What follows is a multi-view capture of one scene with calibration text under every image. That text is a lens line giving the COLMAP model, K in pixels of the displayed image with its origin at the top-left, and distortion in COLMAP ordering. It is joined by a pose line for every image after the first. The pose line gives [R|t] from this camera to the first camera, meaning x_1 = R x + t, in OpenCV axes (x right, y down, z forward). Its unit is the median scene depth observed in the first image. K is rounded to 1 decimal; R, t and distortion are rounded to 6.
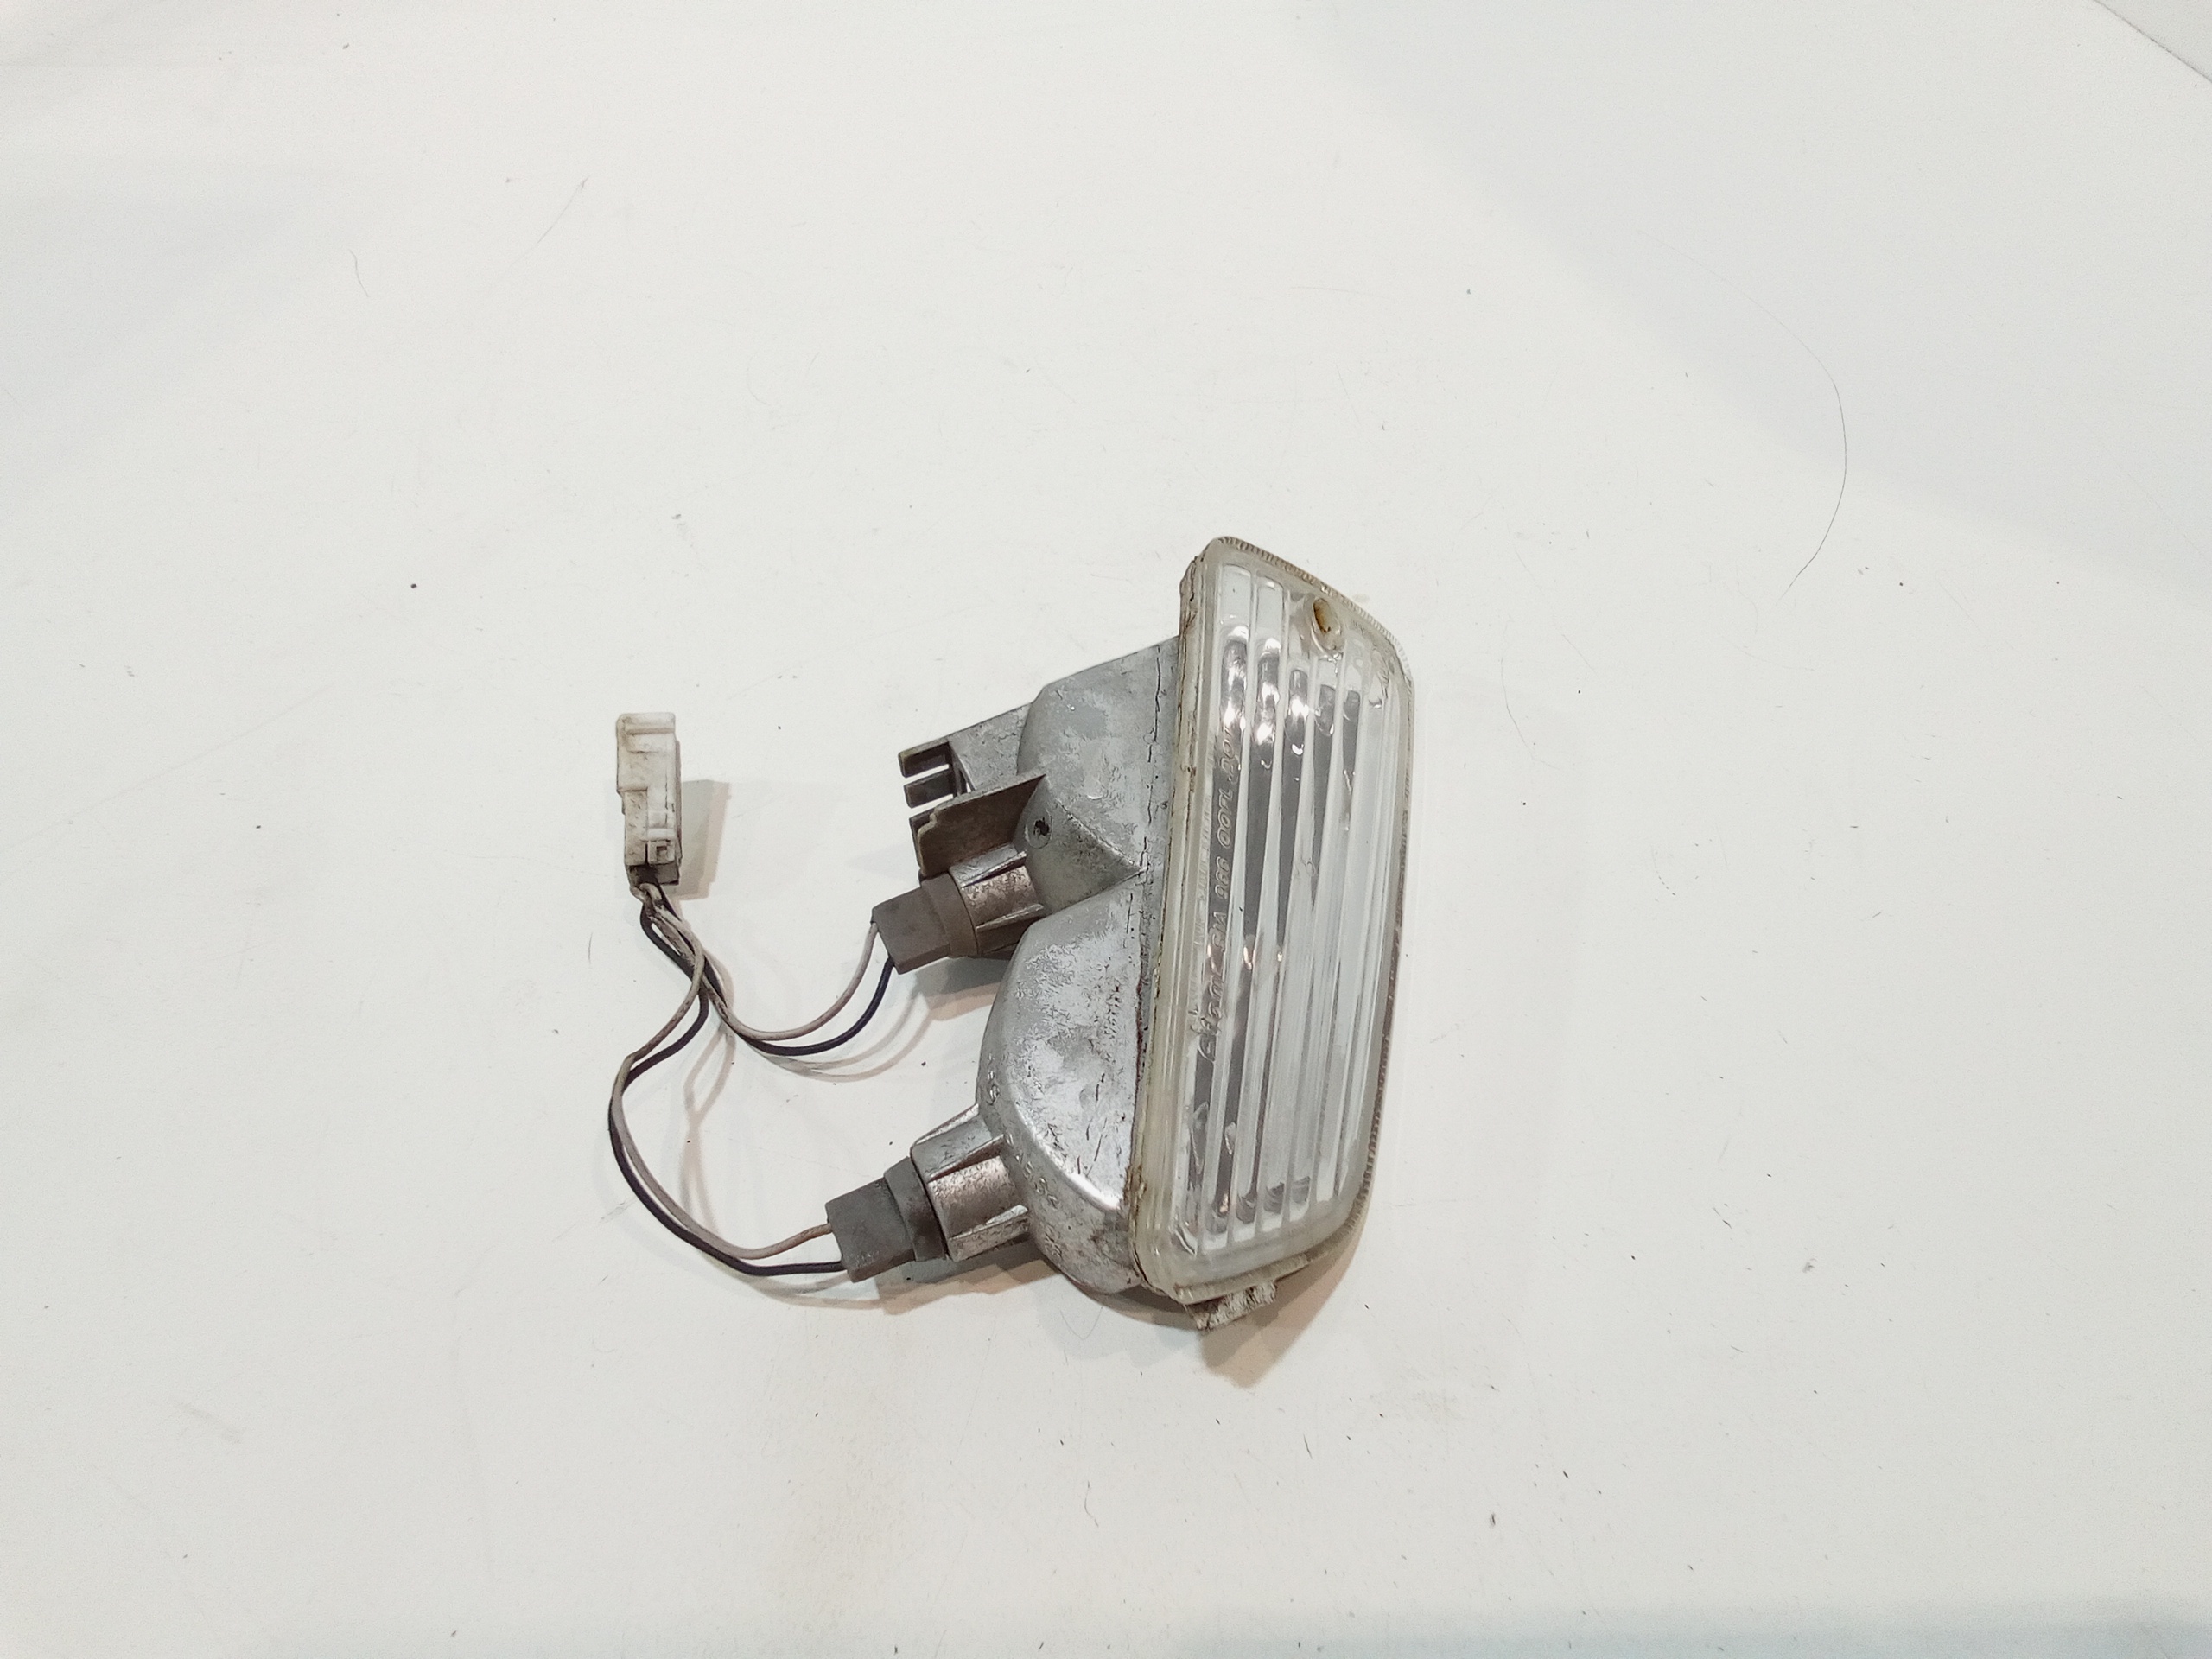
lens RADIAL K [[1580.5, 0, 1106.0], [0, 1580.5, 829.5], [0, 0, 1]] dist [-0.133636, -0.000191]
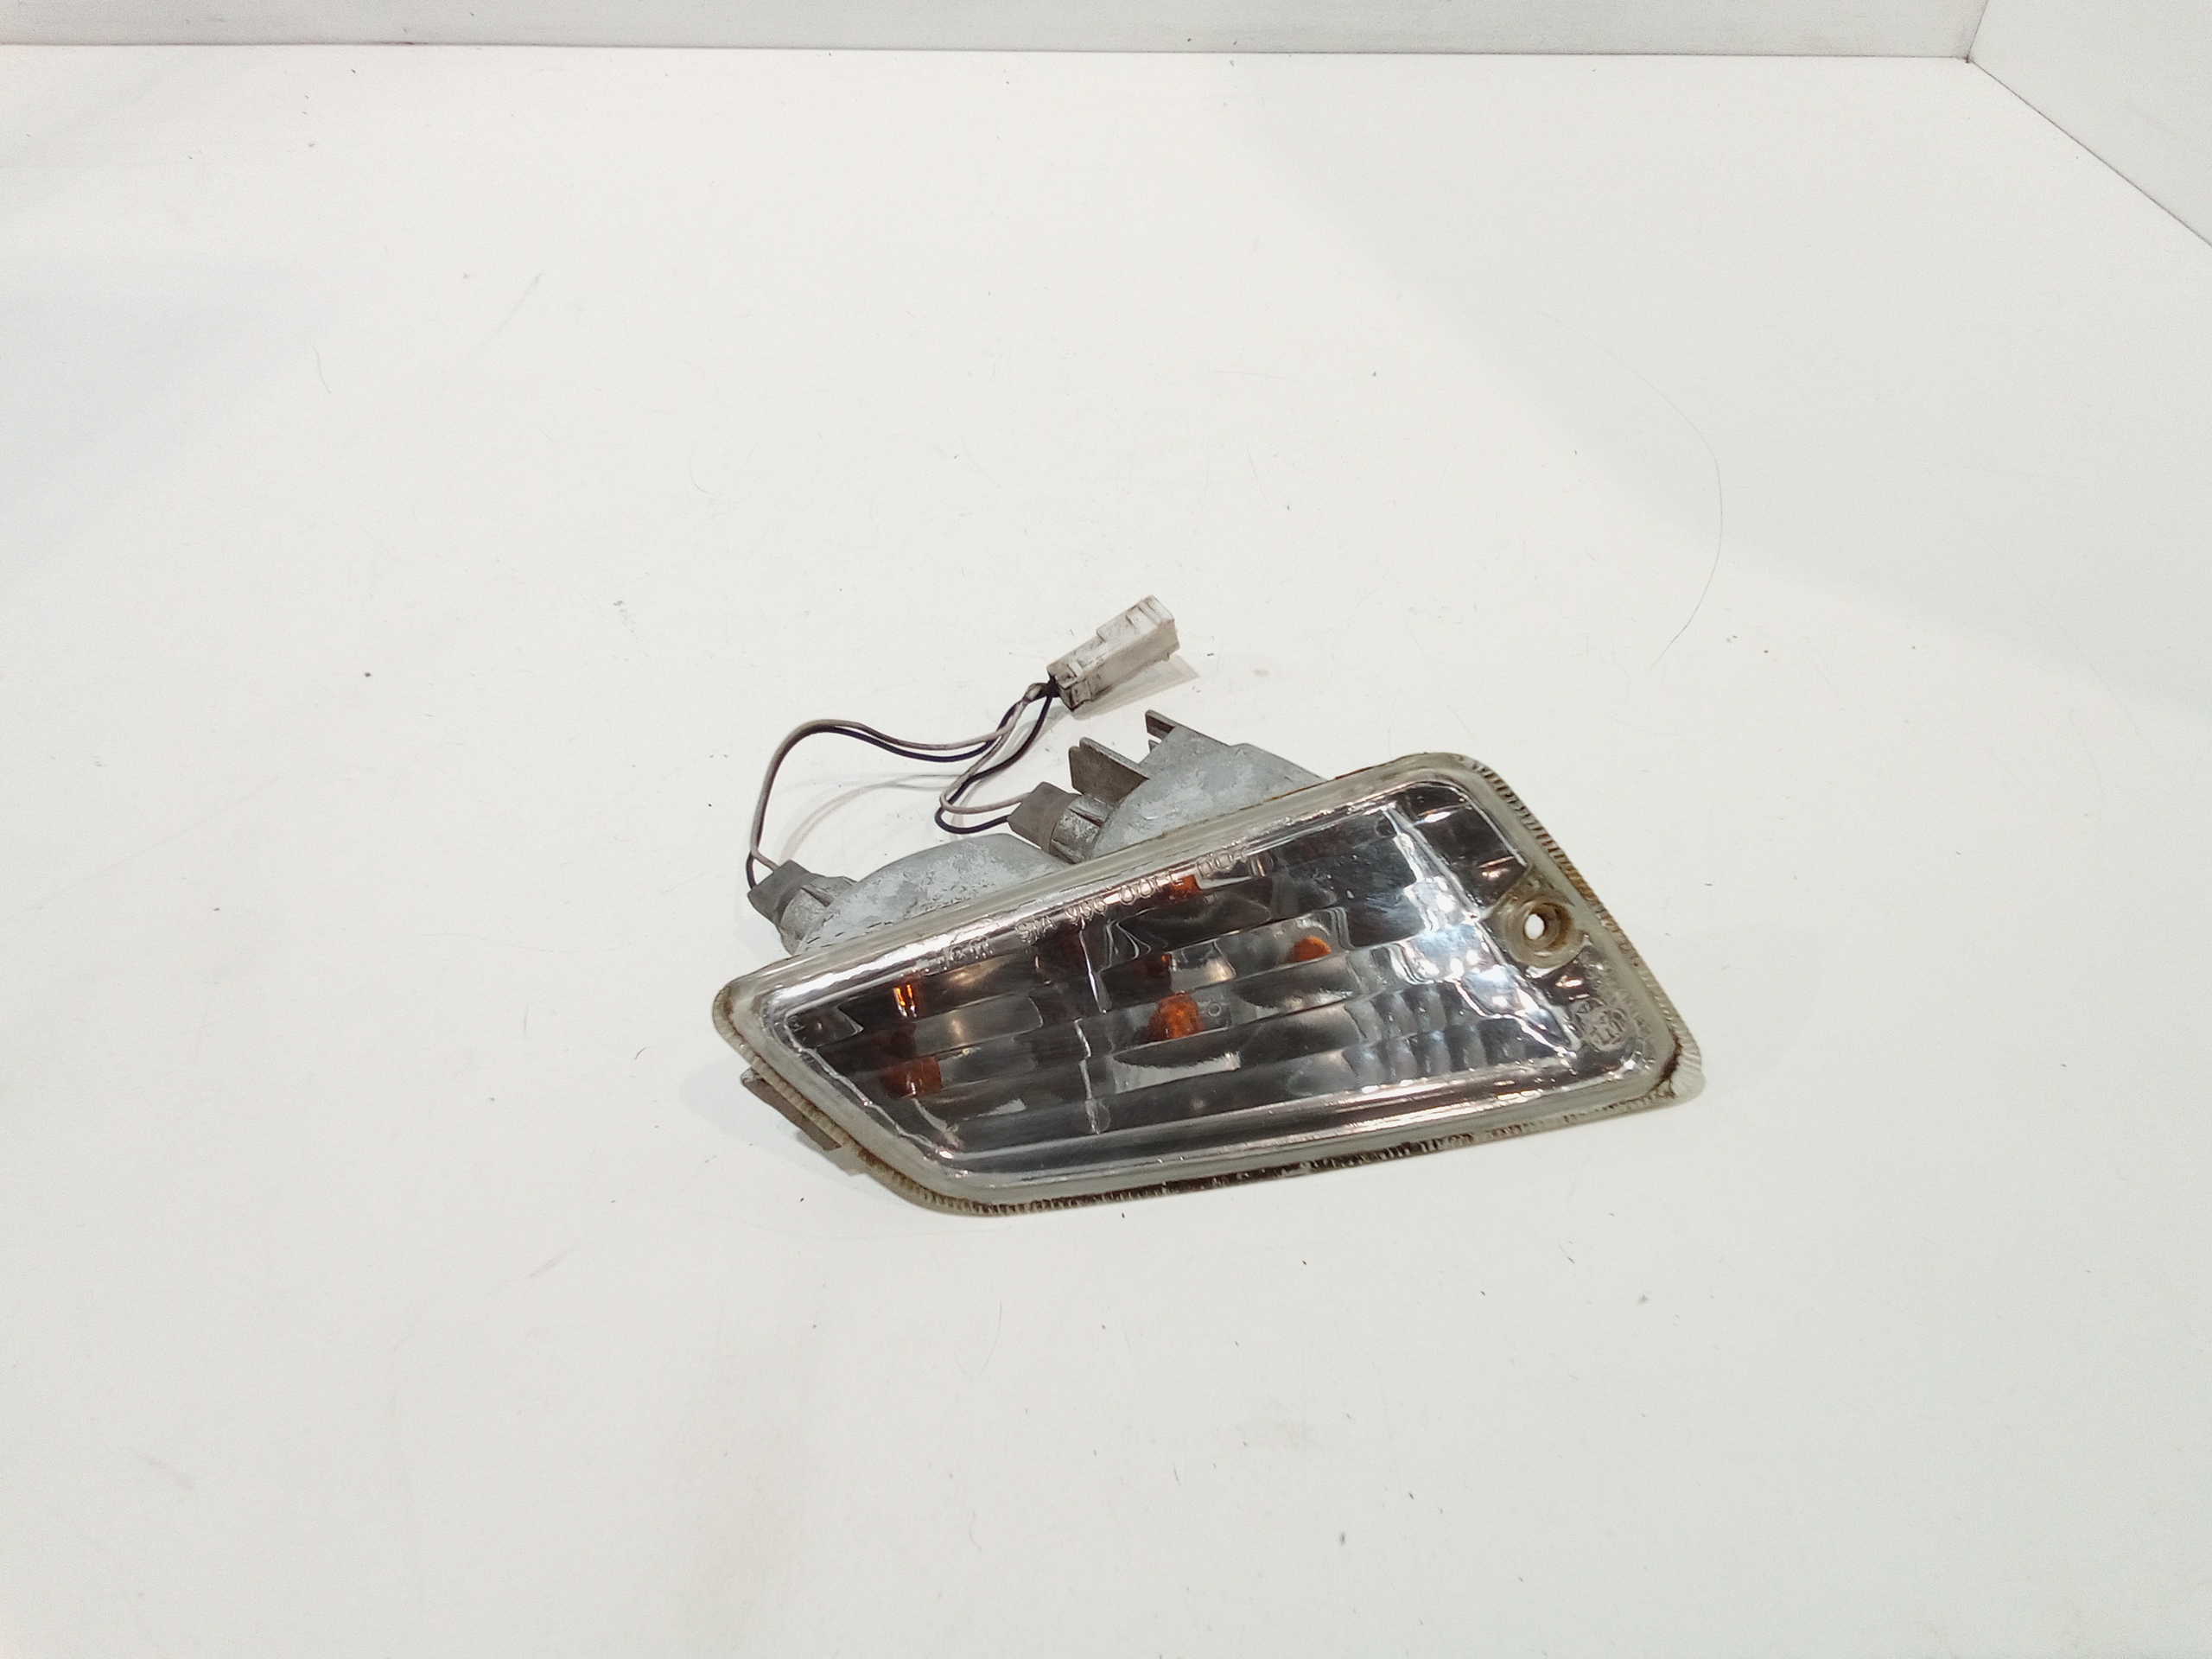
lens RADIAL K [[1580.5, 0, 1106.0], [0, 1580.5, 829.5], [0, 0, 1]] dist [-0.133636, -0.000191]
pose [[0.329361, 0.600072, -0.728996, 0.871668], [-0.620022, 0.719740, 0.312326, -0.374019], [0.712106, 0.349126, 0.609111, 0.304520]]
